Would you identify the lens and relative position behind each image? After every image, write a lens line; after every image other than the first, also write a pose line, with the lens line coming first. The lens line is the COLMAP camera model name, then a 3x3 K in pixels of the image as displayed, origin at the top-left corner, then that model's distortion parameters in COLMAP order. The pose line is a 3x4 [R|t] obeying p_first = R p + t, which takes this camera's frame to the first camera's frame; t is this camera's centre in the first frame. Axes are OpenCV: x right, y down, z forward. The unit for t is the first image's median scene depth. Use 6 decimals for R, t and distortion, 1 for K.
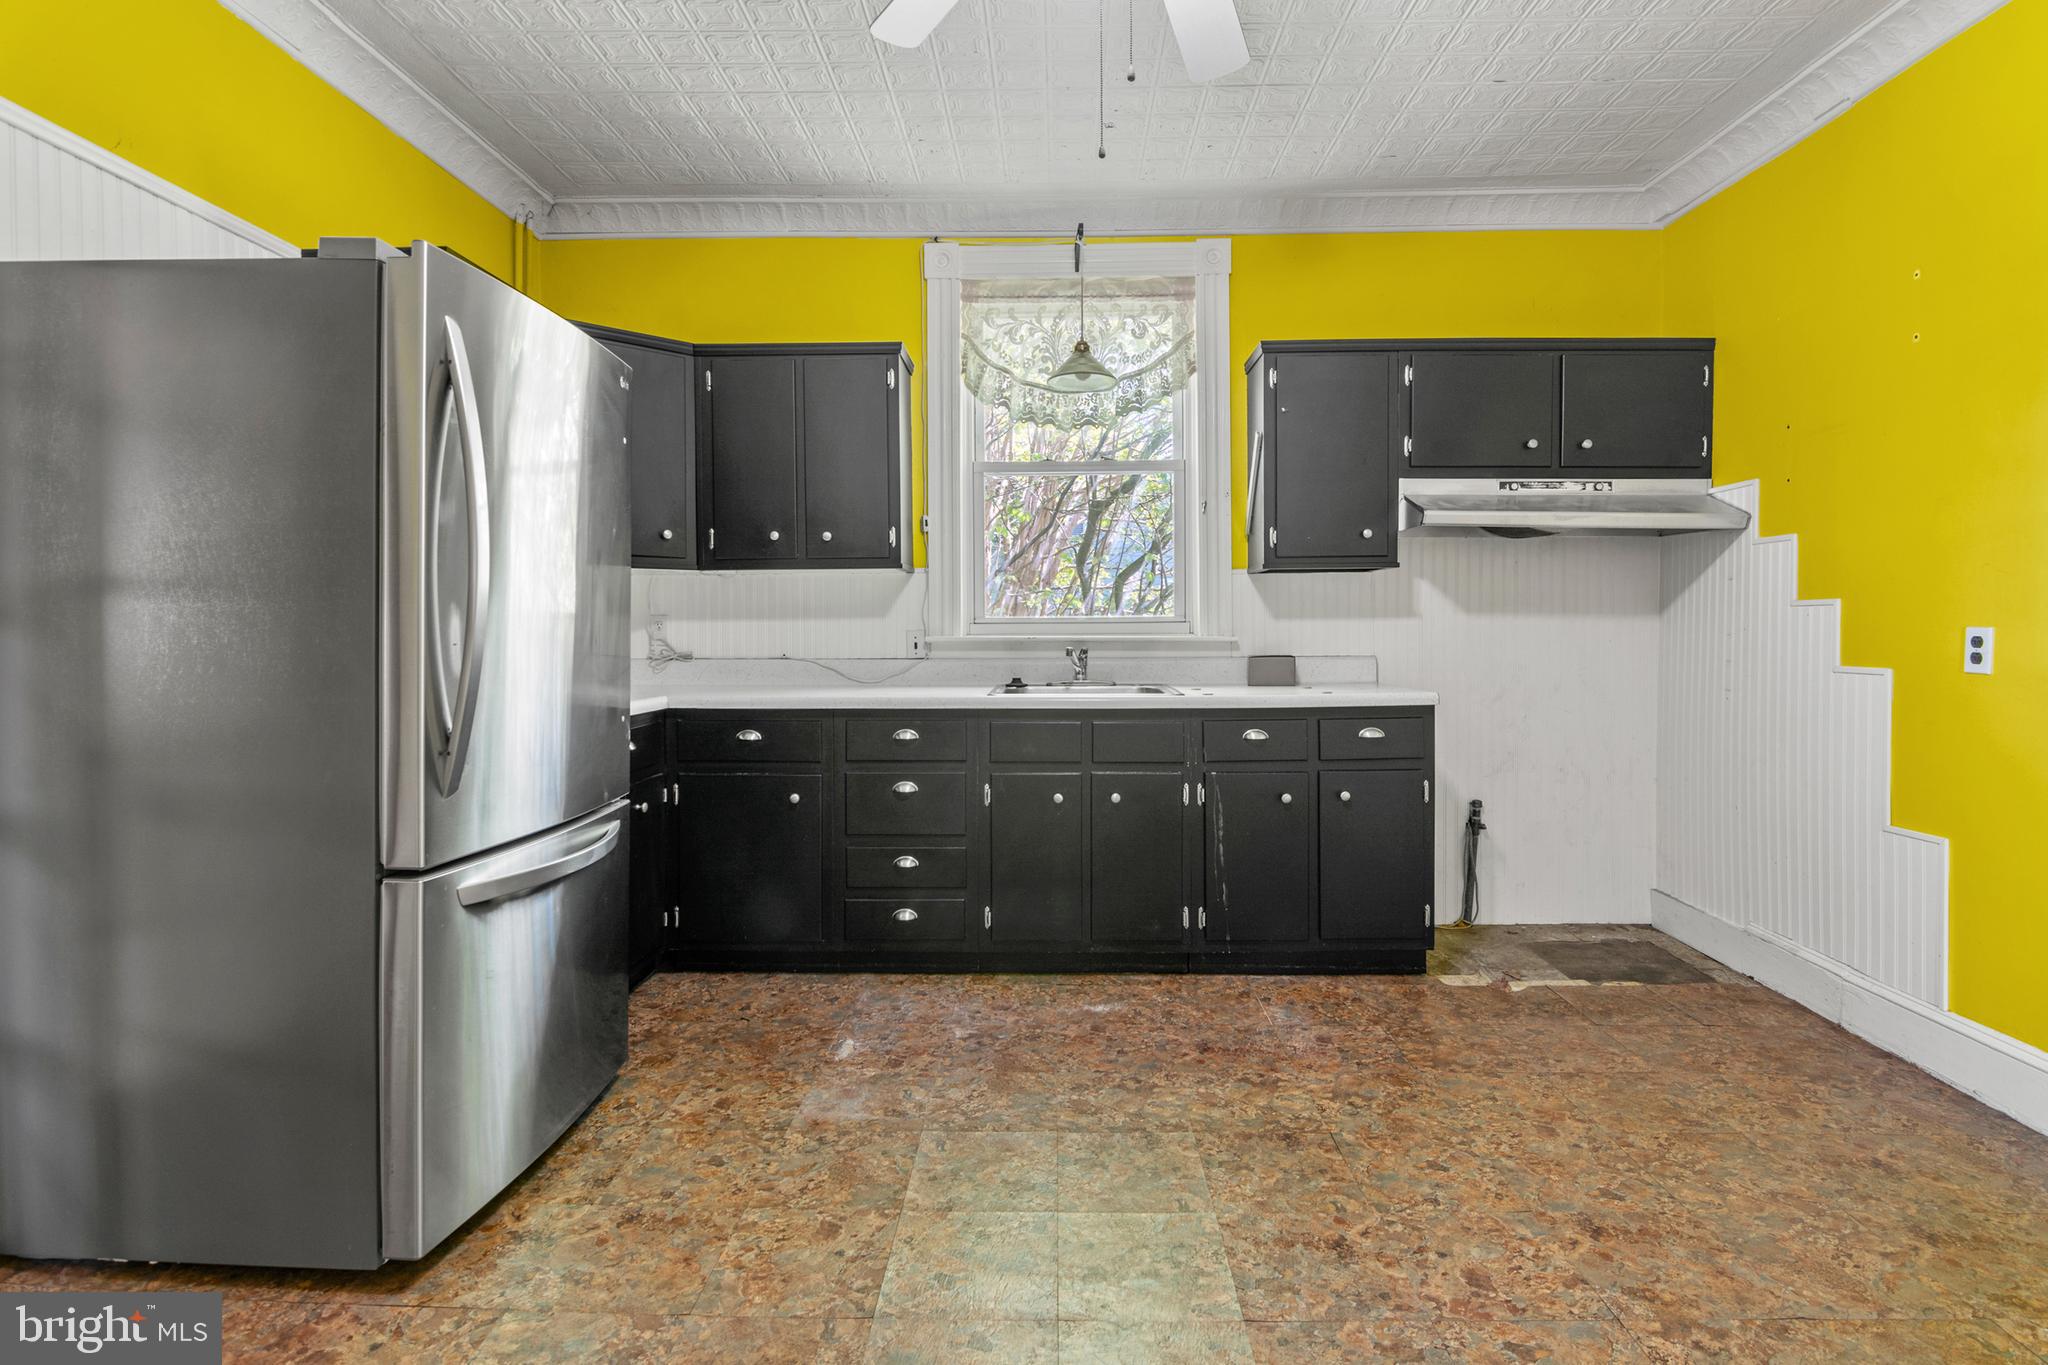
lens RADIAL K [[997.7, 0, 918.9], [0, 997.7, 635.7], [0, 0, 1]] dist [0.008679, -0.005717]
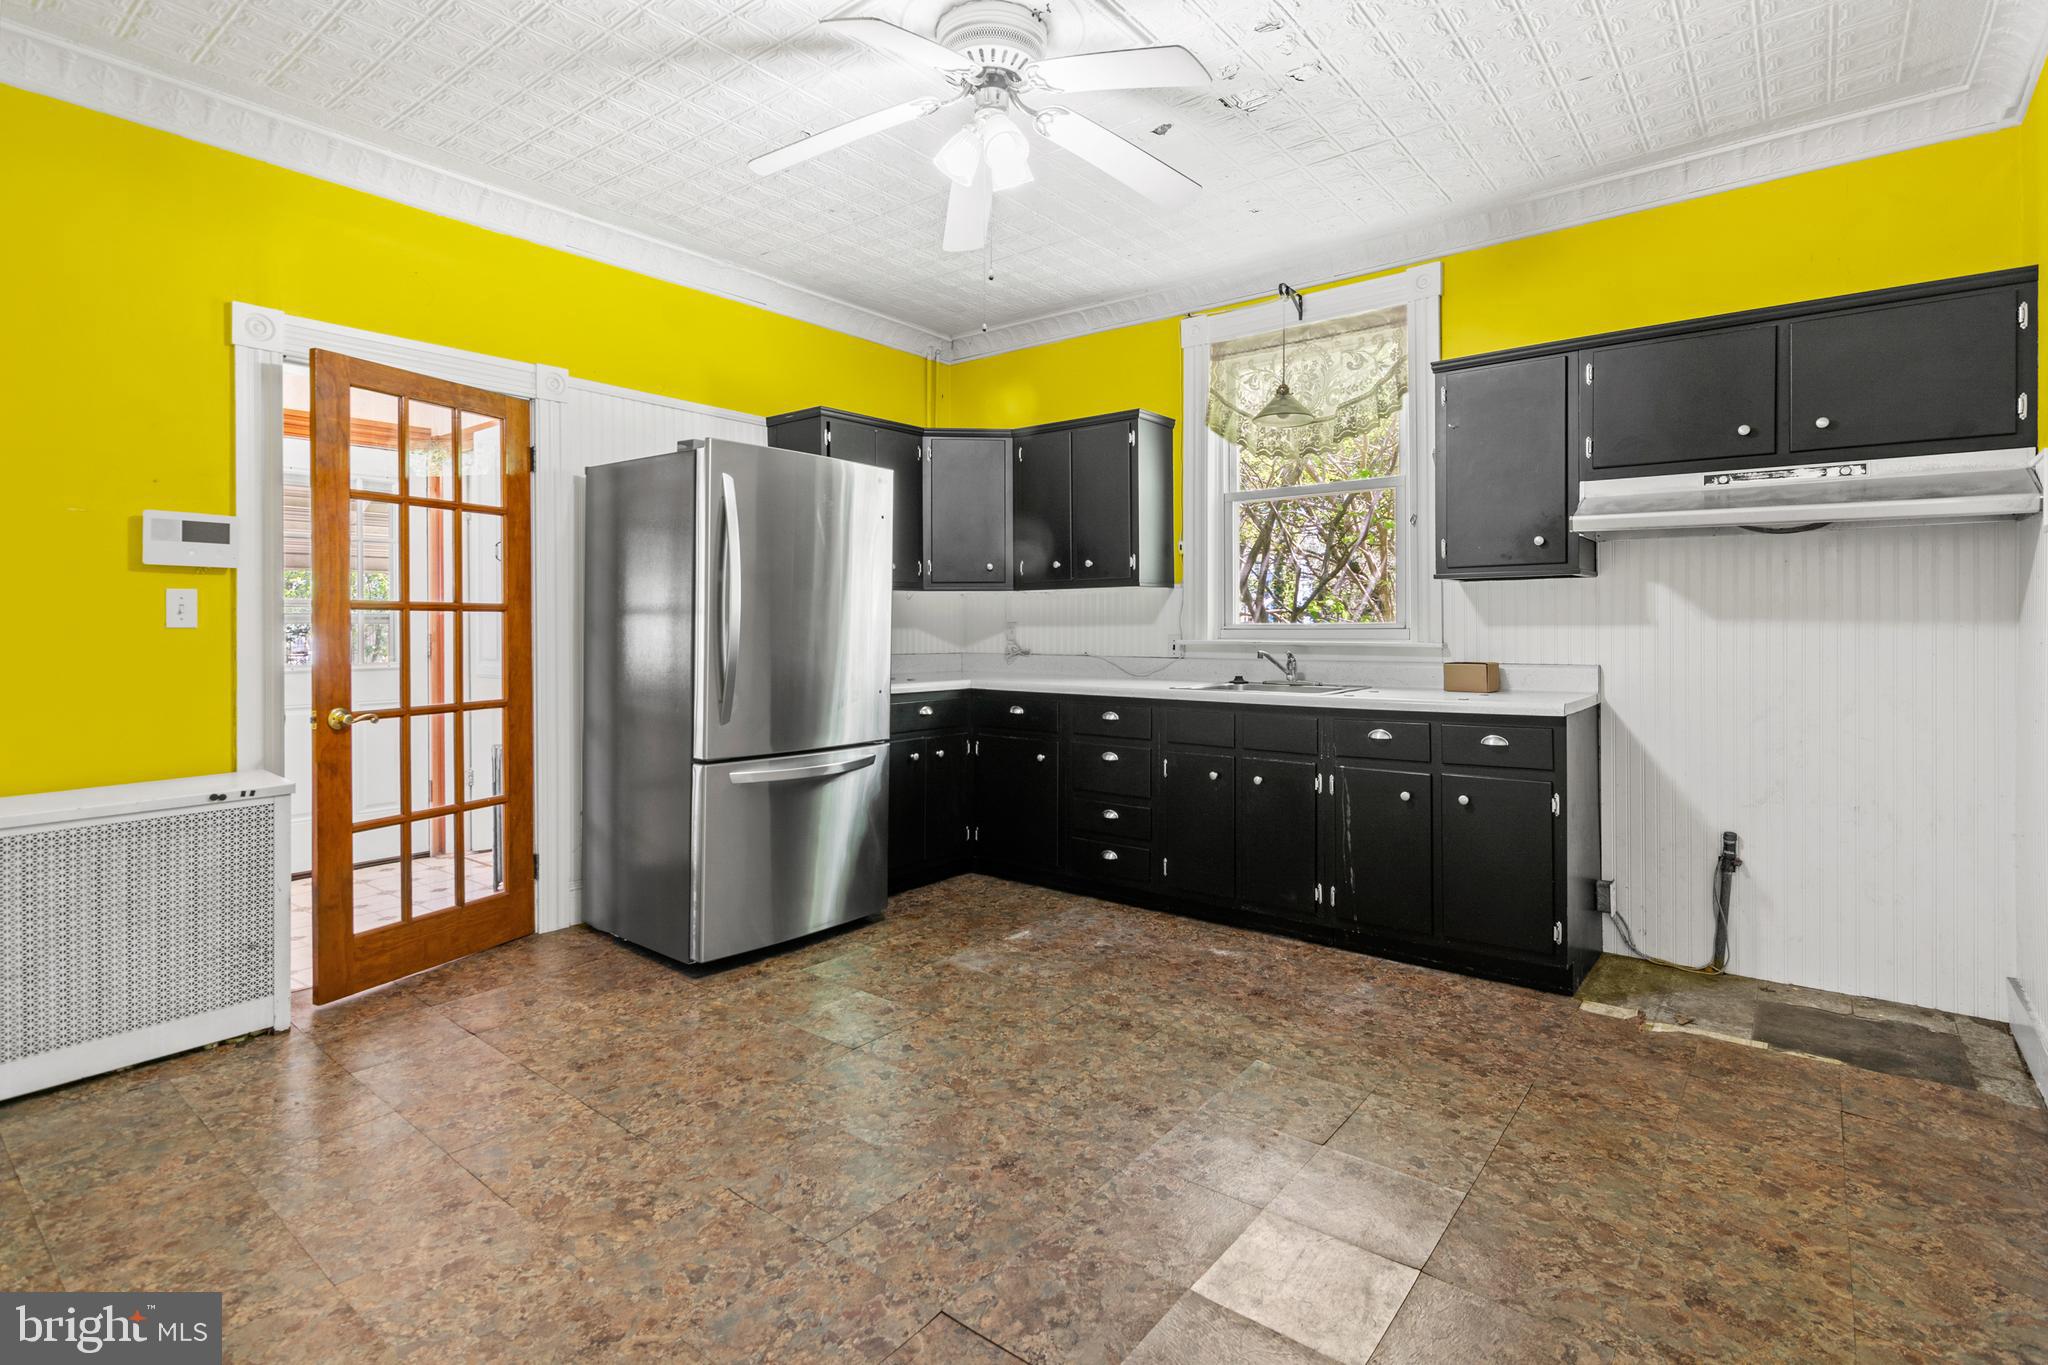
lens RADIAL K [[997.7, 0, 1062.2], [0, 997.7, 620.2], [0, 0, 1]] dist [0.008679, -0.005717]
pose [[0.797246, -0.000660, -0.603654, 0.695888], [-0.006515, 0.999932, -0.009698, -0.011709], [0.603620, 0.011664, 0.797187, -0.070078]]
